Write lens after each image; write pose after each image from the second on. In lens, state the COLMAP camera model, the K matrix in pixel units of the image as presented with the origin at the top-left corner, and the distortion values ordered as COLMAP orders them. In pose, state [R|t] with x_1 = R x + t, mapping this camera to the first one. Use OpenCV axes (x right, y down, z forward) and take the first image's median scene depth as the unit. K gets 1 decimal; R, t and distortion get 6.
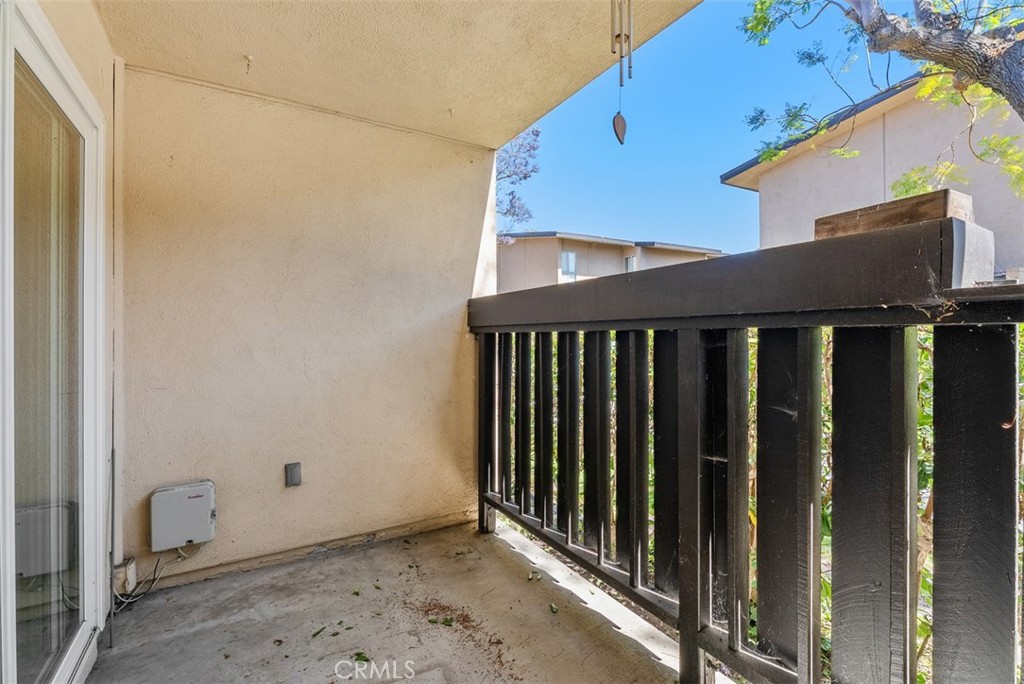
lens RADIAL K [[455.6, 0, 516.6], [0, 455.6, 337.9], [0, 0, 1]] dist [0.001124, -0.000020]
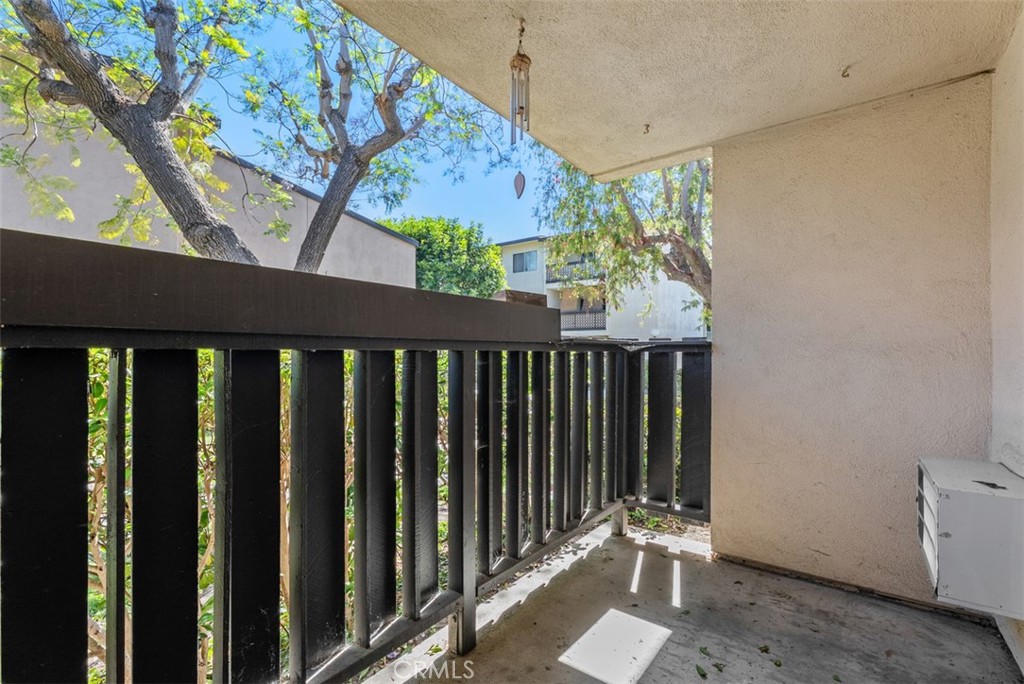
lens RADIAL K [[460.2, 0, 515.5], [0, 460.2, 363.6], [0, 0, 1]] dist [0.002576, 0.000196]
pose [[-0.359129, -0.011987, 0.933211, -0.719399], [0.007047, 0.999854, 0.015555, -0.003719], [-0.933261, 0.012163, -0.358992, 1.159705]]
